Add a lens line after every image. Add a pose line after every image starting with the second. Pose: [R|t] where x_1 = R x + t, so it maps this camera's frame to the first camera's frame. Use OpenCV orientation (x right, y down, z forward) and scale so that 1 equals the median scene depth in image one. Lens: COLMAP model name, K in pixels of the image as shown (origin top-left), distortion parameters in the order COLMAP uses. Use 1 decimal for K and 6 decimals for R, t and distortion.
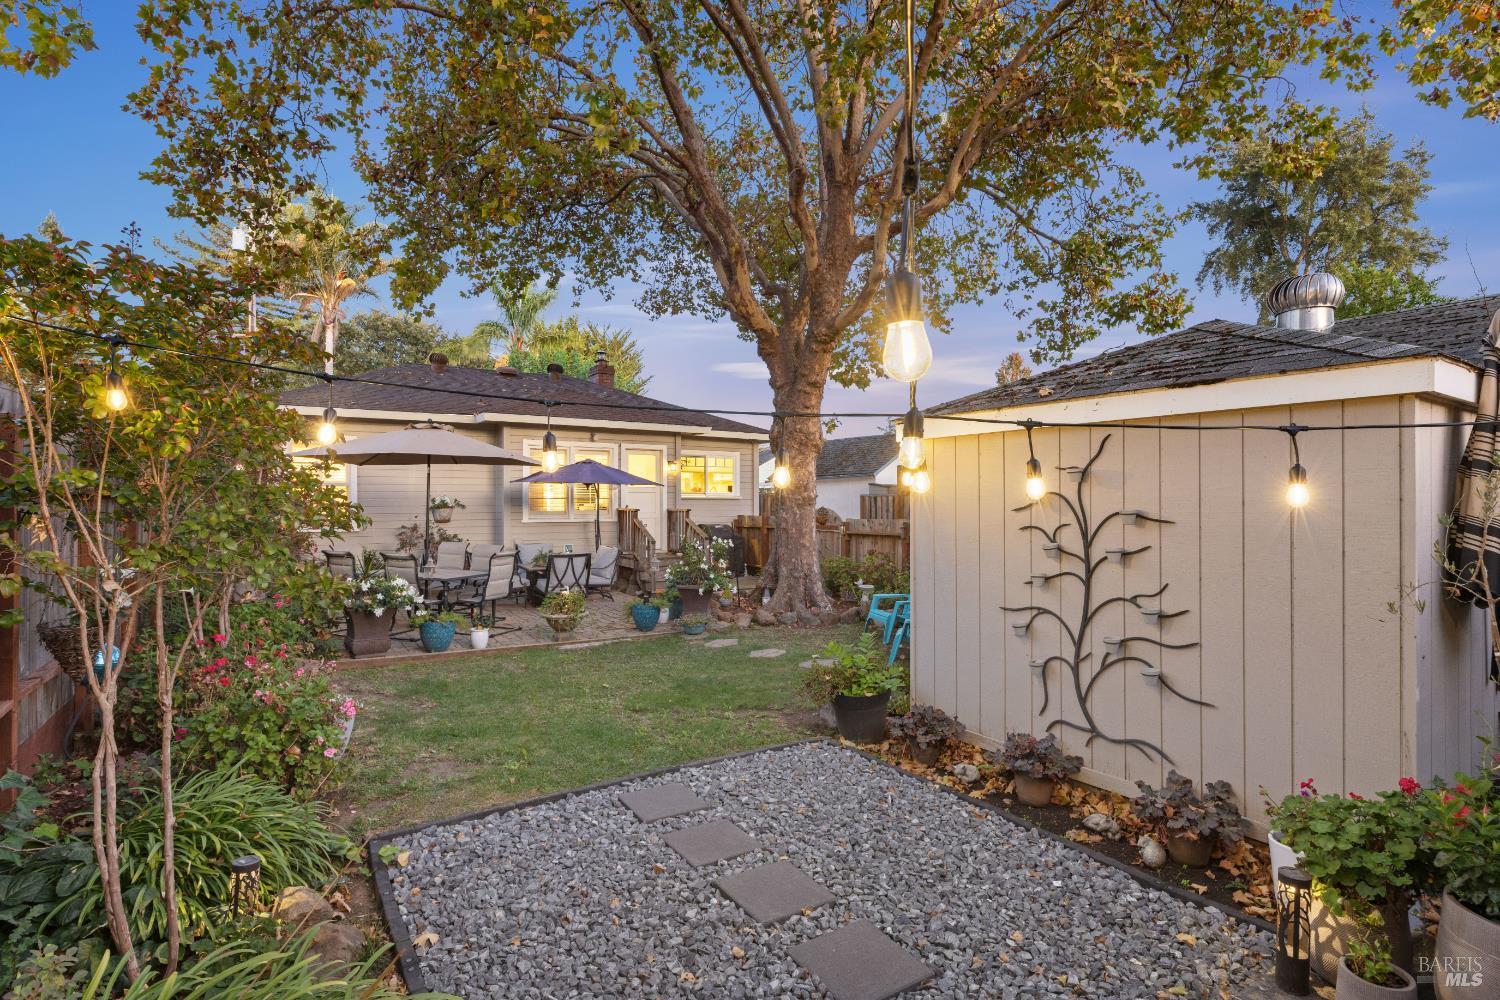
lens RADIAL K [[750.4, 0, 761.1], [0, 750.4, 498.3], [0, 0, 1]] dist [-0.001871, -0.000061]
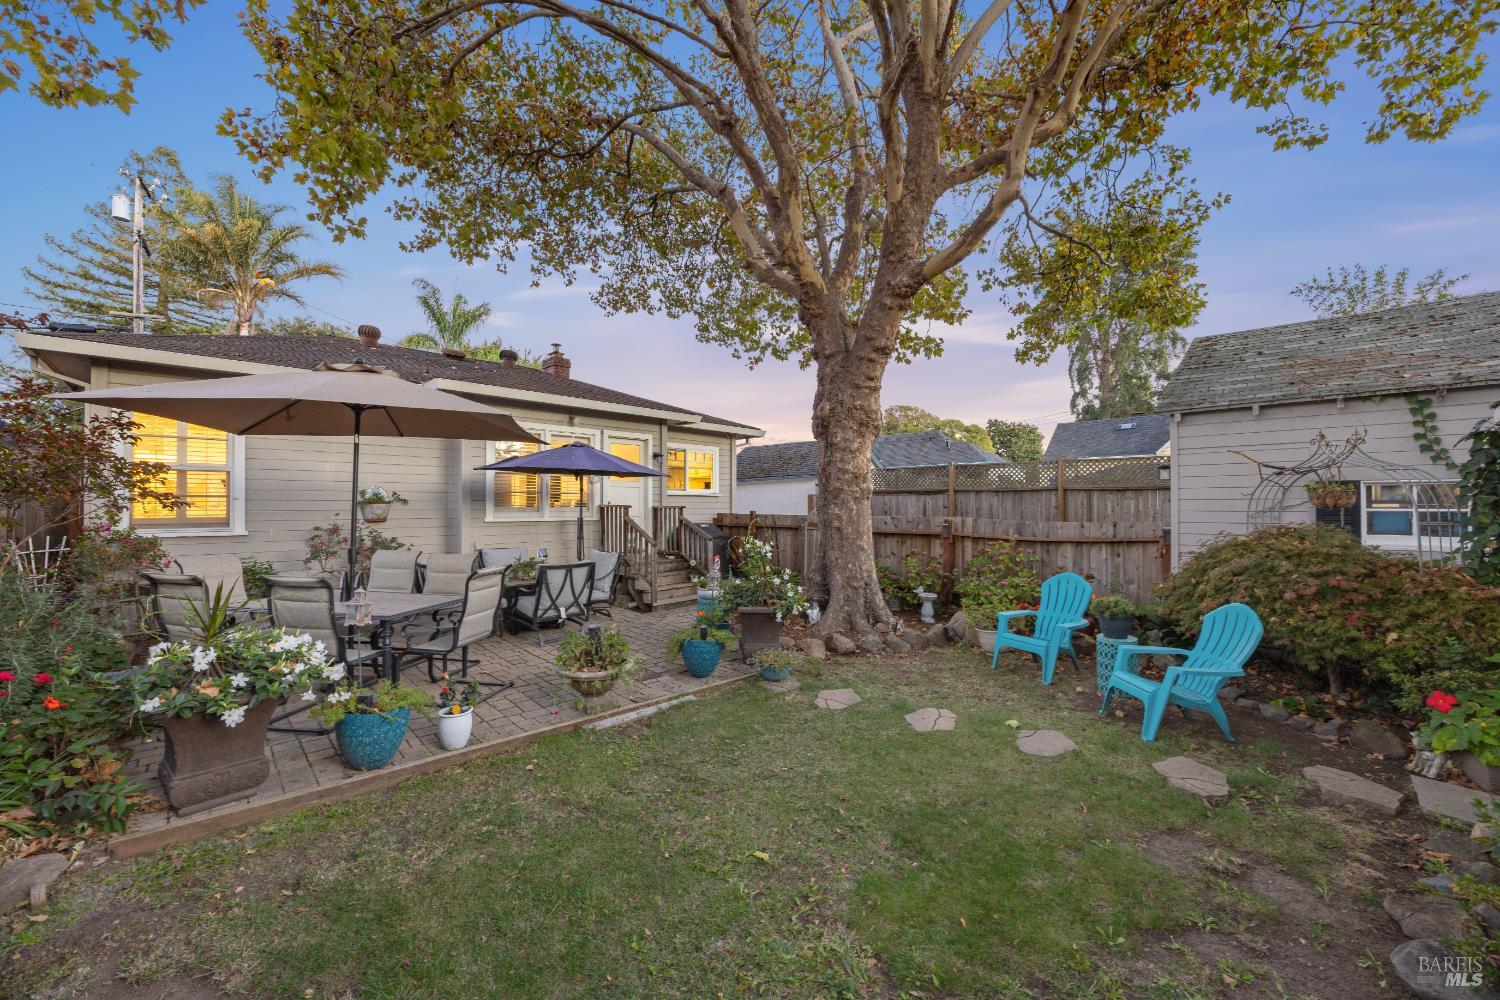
lens RADIAL K [[573.0, 0, 750.0], [0, 573.0, 500.0], [0, 0, 1]] dist [-0.000610, 0.000111]
pose [[0.982698, 0.002397, 0.185199, -0.167239], [-0.001322, 0.999982, -0.005928, 0.013370], [-0.185210, 0.005581, 0.982683, 0.376380]]
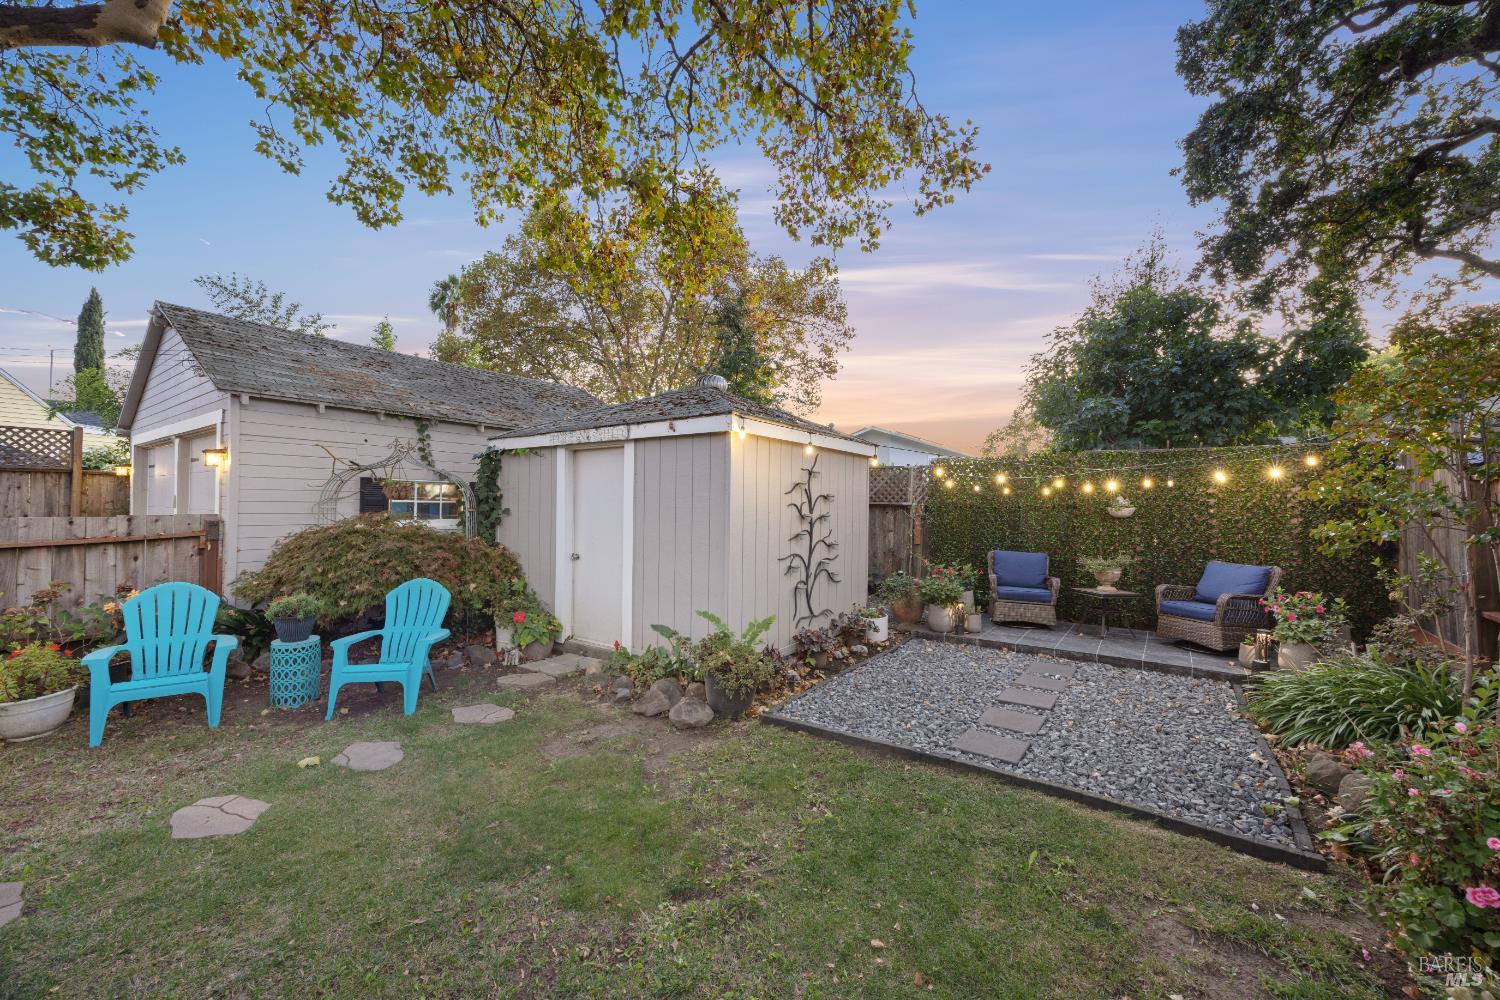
lens RADIAL K [[573.0, 0, 750.0], [0, 573.0, 500.0], [0, 0, 1]] dist [-0.000610, 0.000111]
pose [[-0.353465, 0.002875, 0.935444, -0.284286], [-0.014827, 0.999852, -0.008675, 0.016503], [-0.935330, -0.016936, -0.353370, 0.581479]]
